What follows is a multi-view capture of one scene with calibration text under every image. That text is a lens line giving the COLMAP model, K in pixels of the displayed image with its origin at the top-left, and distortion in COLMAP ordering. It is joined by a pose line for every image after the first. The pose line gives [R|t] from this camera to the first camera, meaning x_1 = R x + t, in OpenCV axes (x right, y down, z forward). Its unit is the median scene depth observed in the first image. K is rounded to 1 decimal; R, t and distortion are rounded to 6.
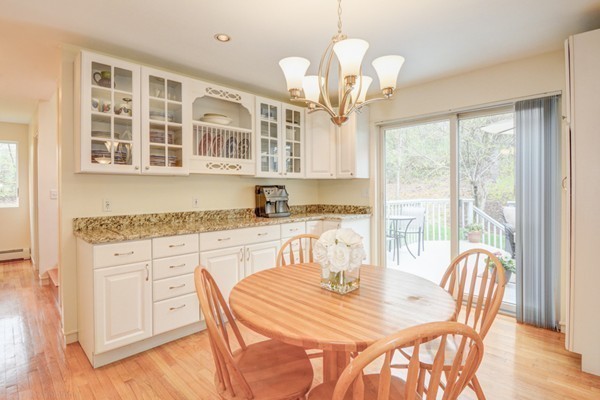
lens RADIAL K [[293.3, 0, 298.5], [0, 293.3, 187.4], [0, 0, 1]] dist [-0.016239, -0.000769]
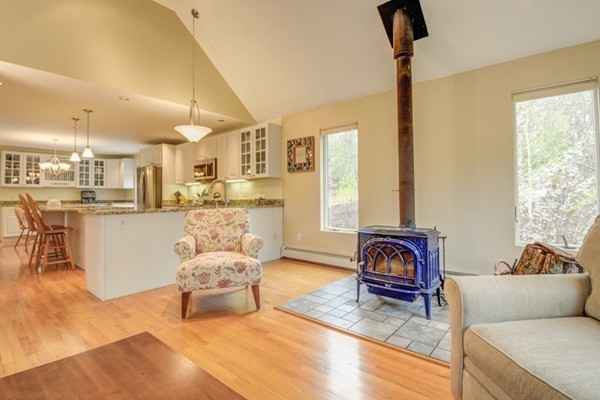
lens RADIAL K [[293.3, 0, 298.5], [0, 293.3, 187.4], [0, 0, 1]] dist [-0.016239, -0.000769]
pose [[0.997510, -0.001898, 0.070496, 1.577444], [0.004138, 0.999491, -0.031643, 0.049223], [-0.070400, 0.031856, 0.997010, -1.652222]]
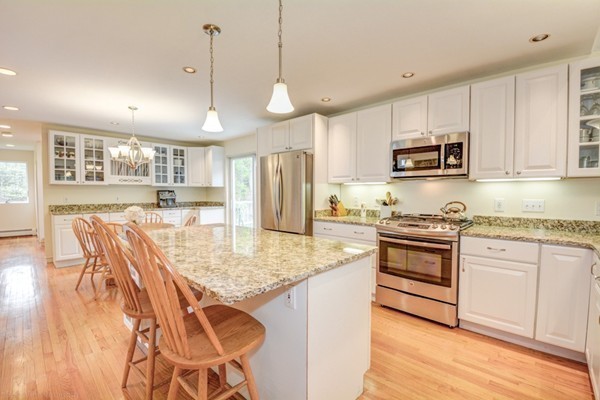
lens RADIAL K [[260.8, 0, 300.0], [0, 260.8, 200.0], [0, 0, 1]] dist [-0.014252, -0.000491]
pose [[0.999670, 0.005145, 0.025178, 0.736782], [-0.005964, 0.999452, 0.032572, -0.004441], [-0.024997, -0.032712, 0.999152, -0.676283]]
